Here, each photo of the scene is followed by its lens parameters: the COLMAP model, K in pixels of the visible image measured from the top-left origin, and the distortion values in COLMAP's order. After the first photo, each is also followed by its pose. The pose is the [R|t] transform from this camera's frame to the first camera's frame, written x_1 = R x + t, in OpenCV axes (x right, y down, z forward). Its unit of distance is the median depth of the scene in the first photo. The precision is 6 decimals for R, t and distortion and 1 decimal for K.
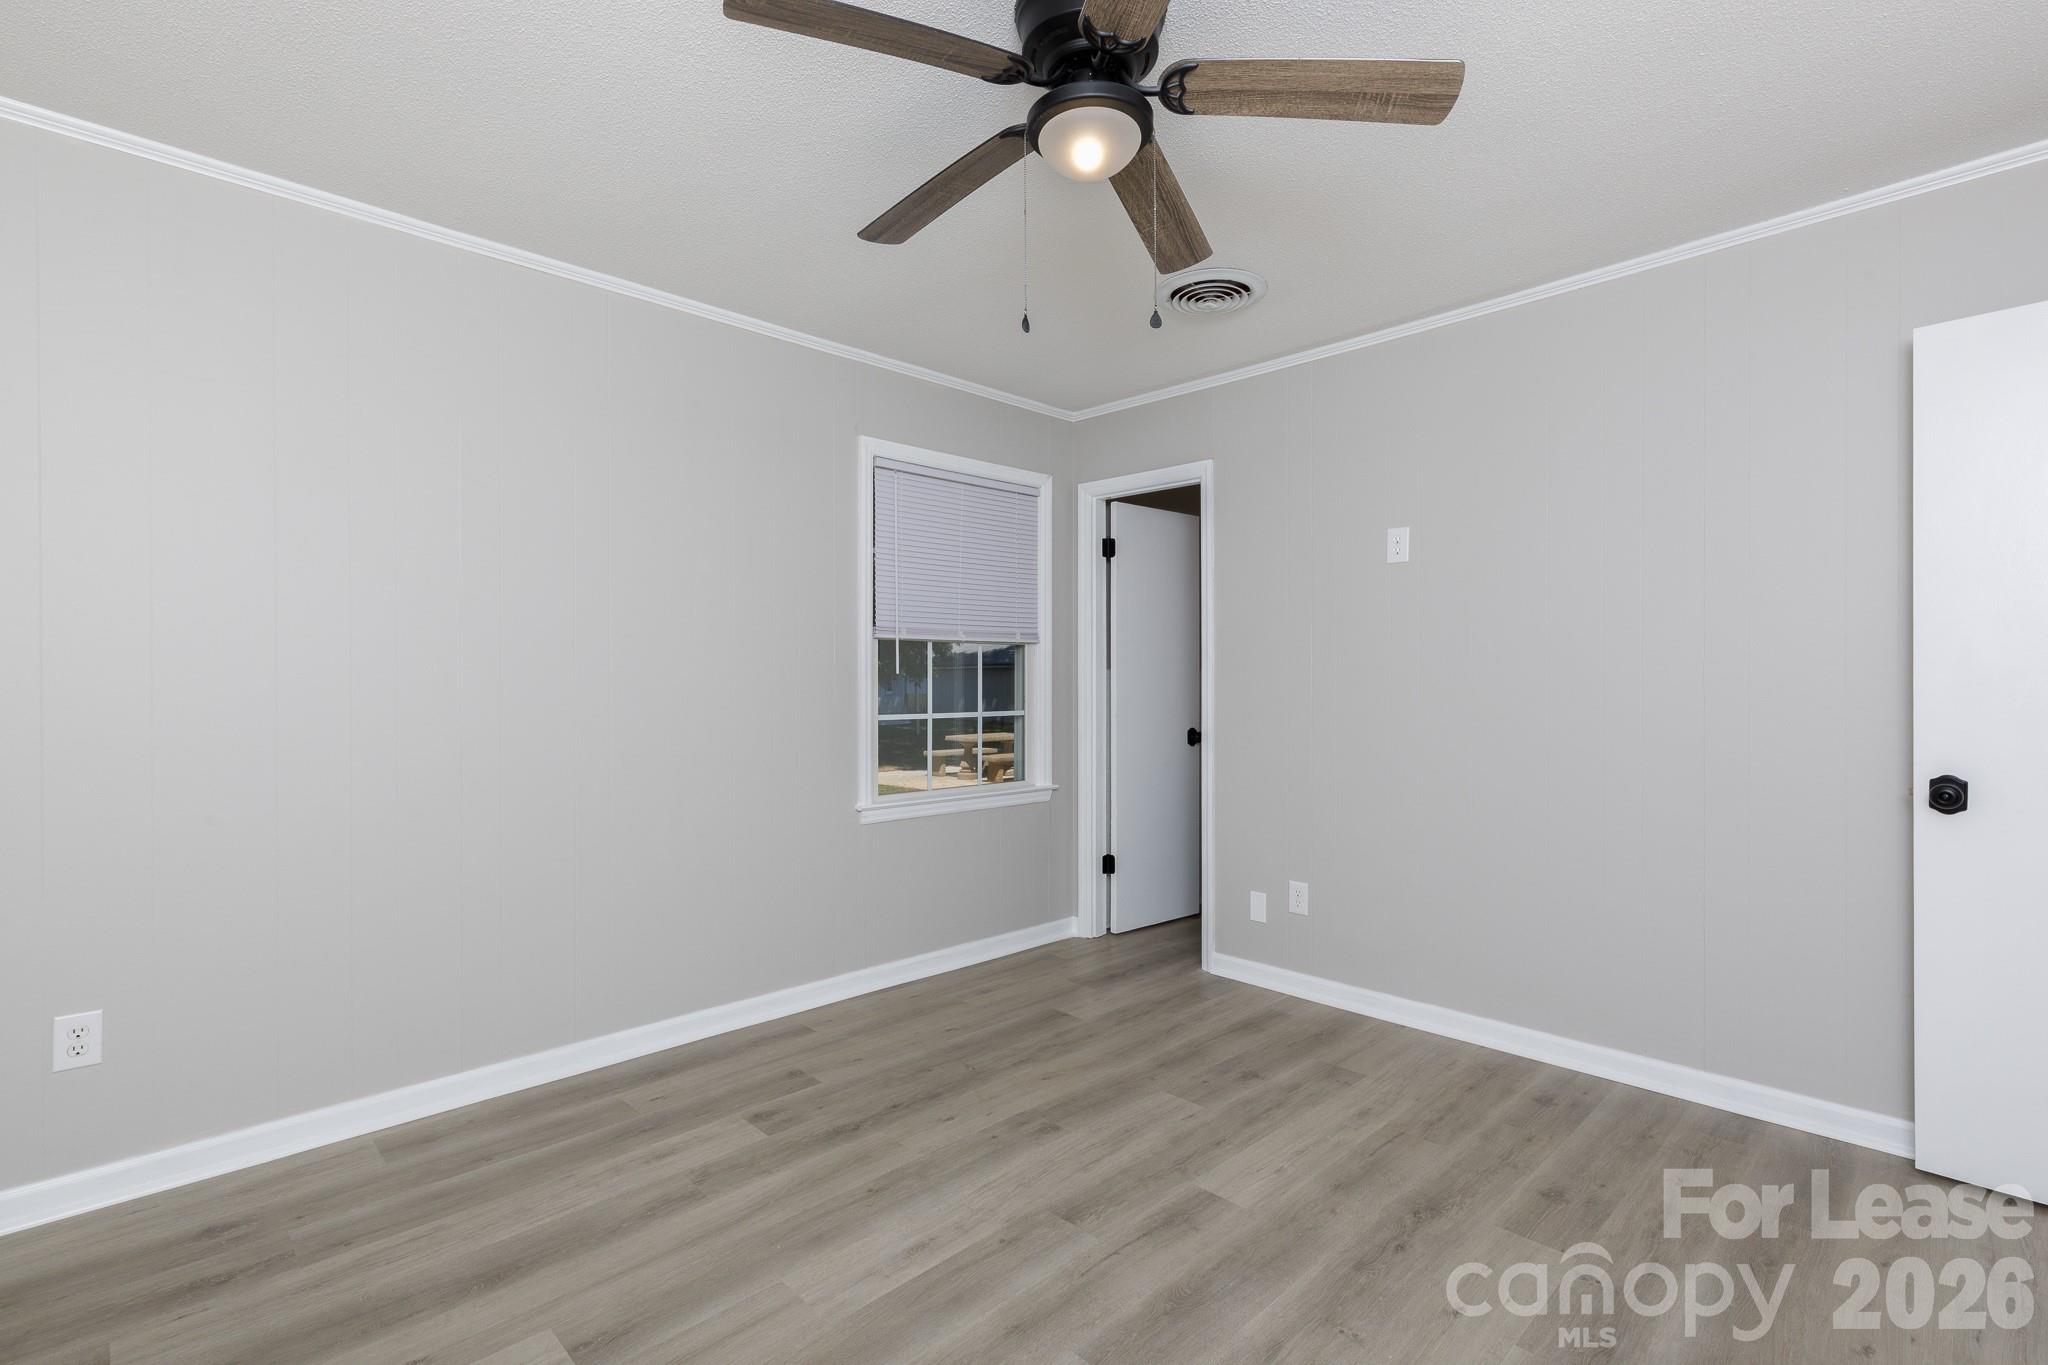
lens RADIAL K [[927.6, 0, 1026.4], [0, 927.6, 685.1], [0, 0, 1]] dist [0.000030, 0.000144]
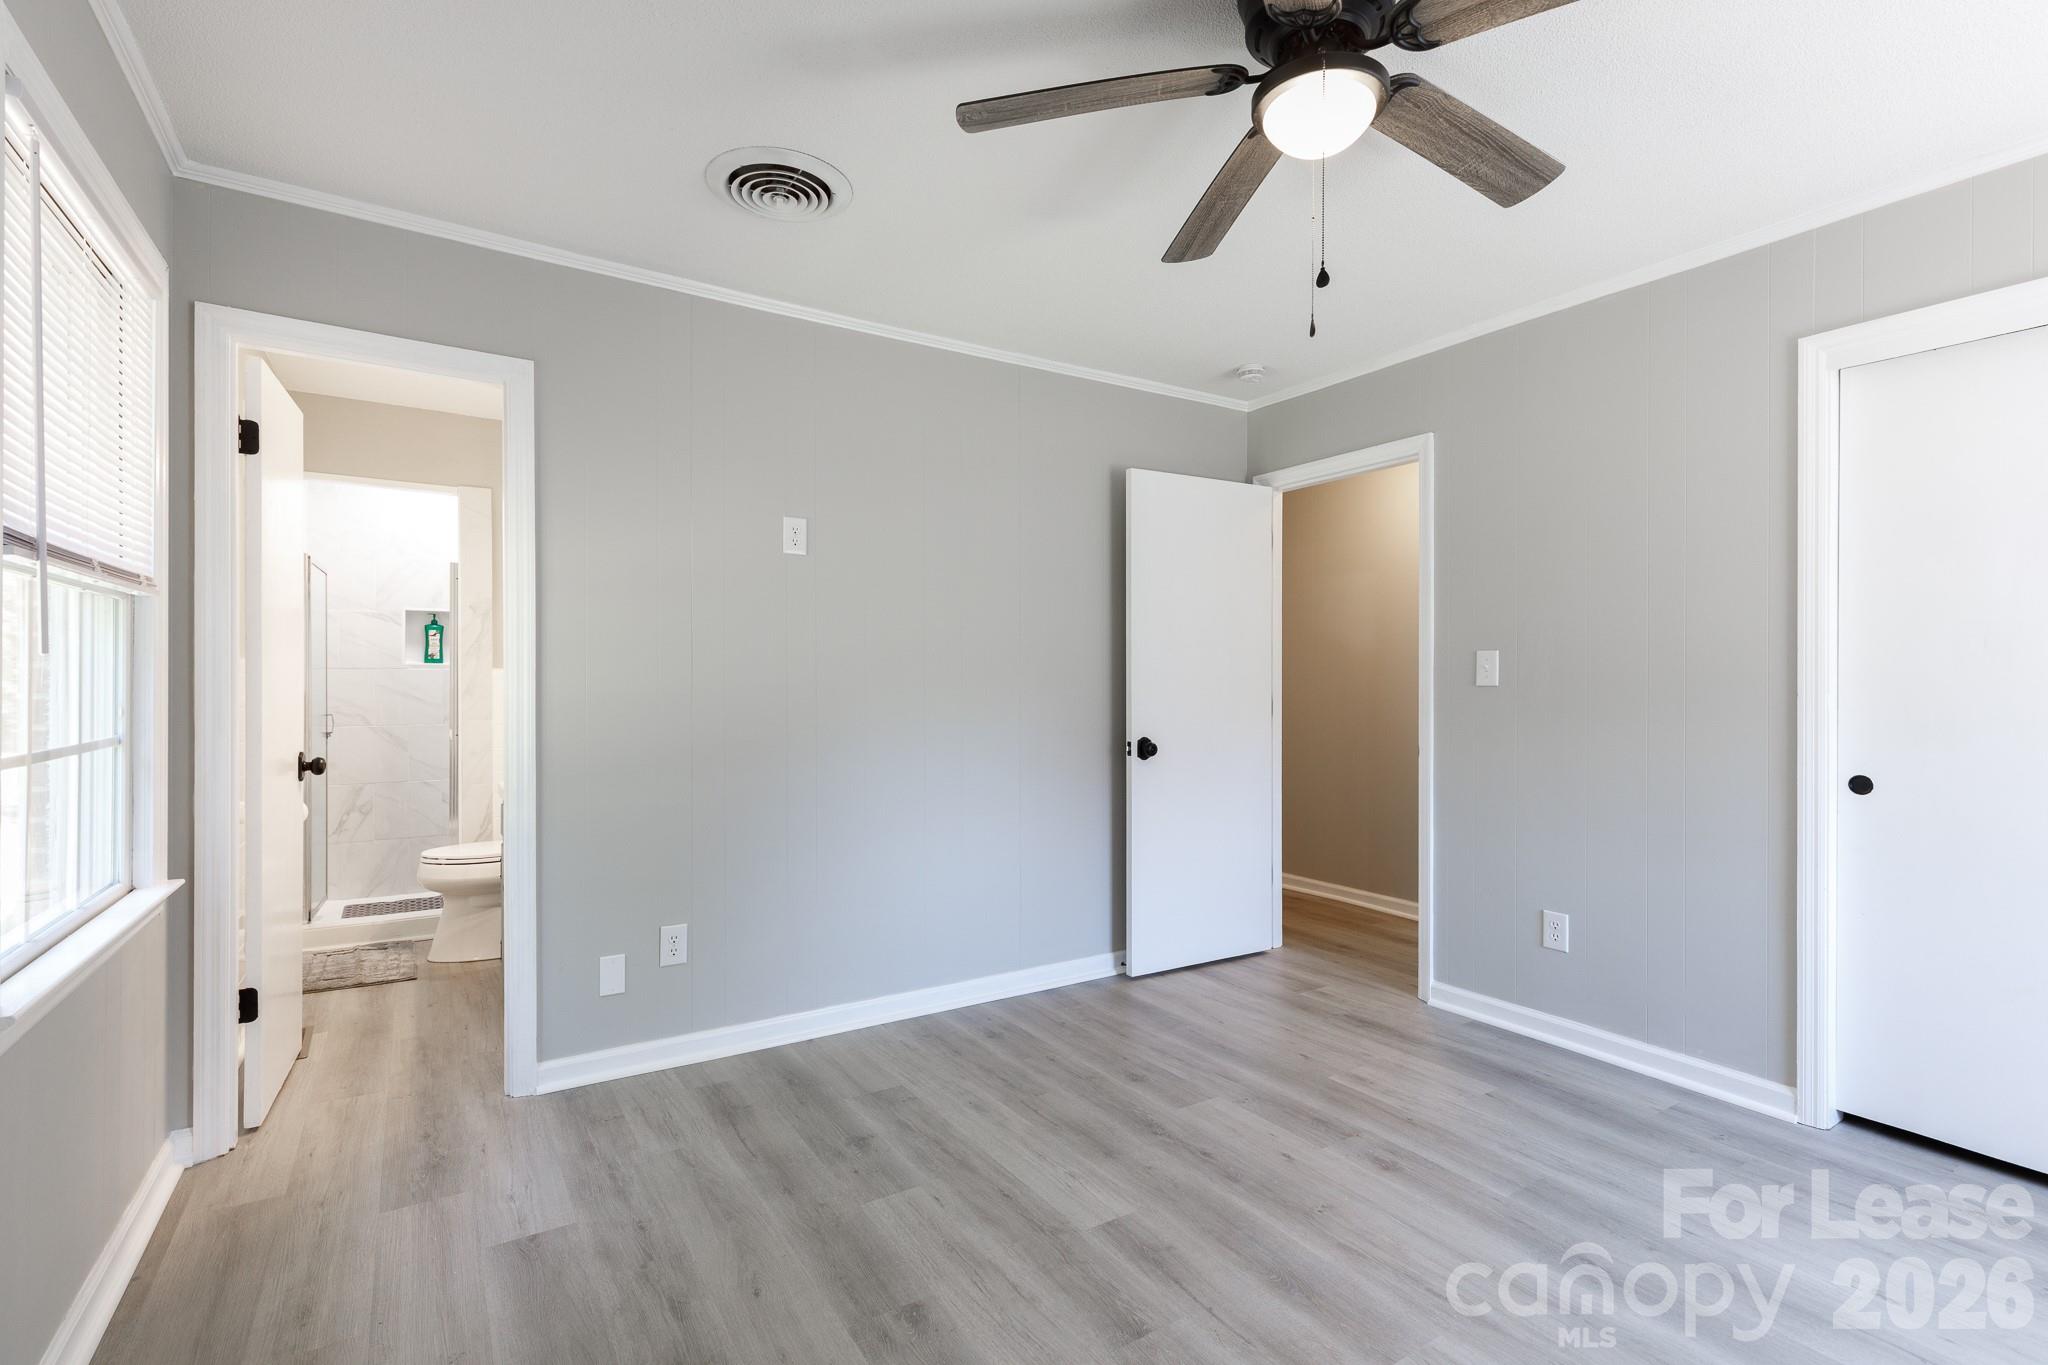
lens RADIAL K [[936.8, 0, 1026.3], [0, 936.8, 680.7], [0, 0, 1]] dist [-0.011255, -0.000262]
pose [[0.204999, 0.003260, 0.978757, -0.611622], [-0.002711, 0.999993, -0.002763, -0.001429], [-0.978758, -0.002087, 0.205006, 0.723310]]
